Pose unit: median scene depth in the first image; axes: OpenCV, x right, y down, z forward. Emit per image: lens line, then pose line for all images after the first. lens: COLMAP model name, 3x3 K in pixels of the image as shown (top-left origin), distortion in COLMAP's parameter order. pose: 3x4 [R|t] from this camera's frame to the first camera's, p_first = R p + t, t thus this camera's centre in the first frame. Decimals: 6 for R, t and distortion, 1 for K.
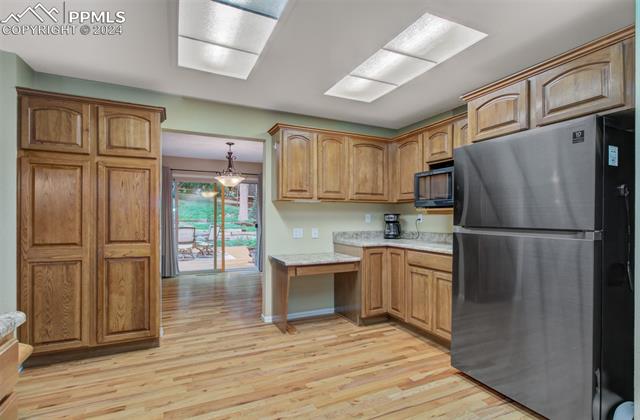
lens RADIAL K [[300.2, 0, 302.8], [0, 300.2, 218.9], [0, 0, 1]] dist [-0.003690, 0.002812]
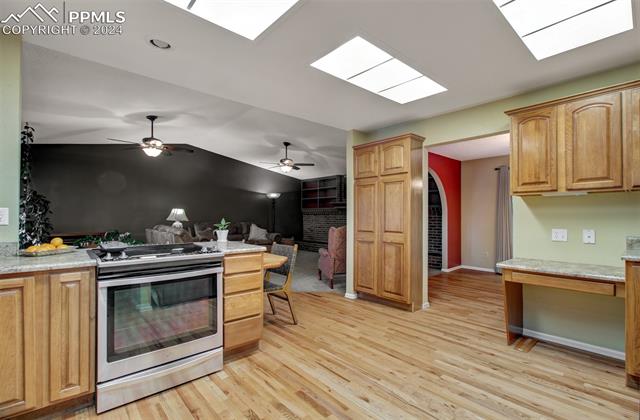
lens RADIAL K [[300.2, 0, 316.9], [0, 300.2, 214.6], [0, 0, 1]] dist [-0.003690, 0.002812]
pose [[0.285182, -0.002155, -0.958471, 0.715416], [-0.001360, 0.999996, -0.002653, -0.004363], [0.958473, 0.002060, 0.285177, 0.221125]]
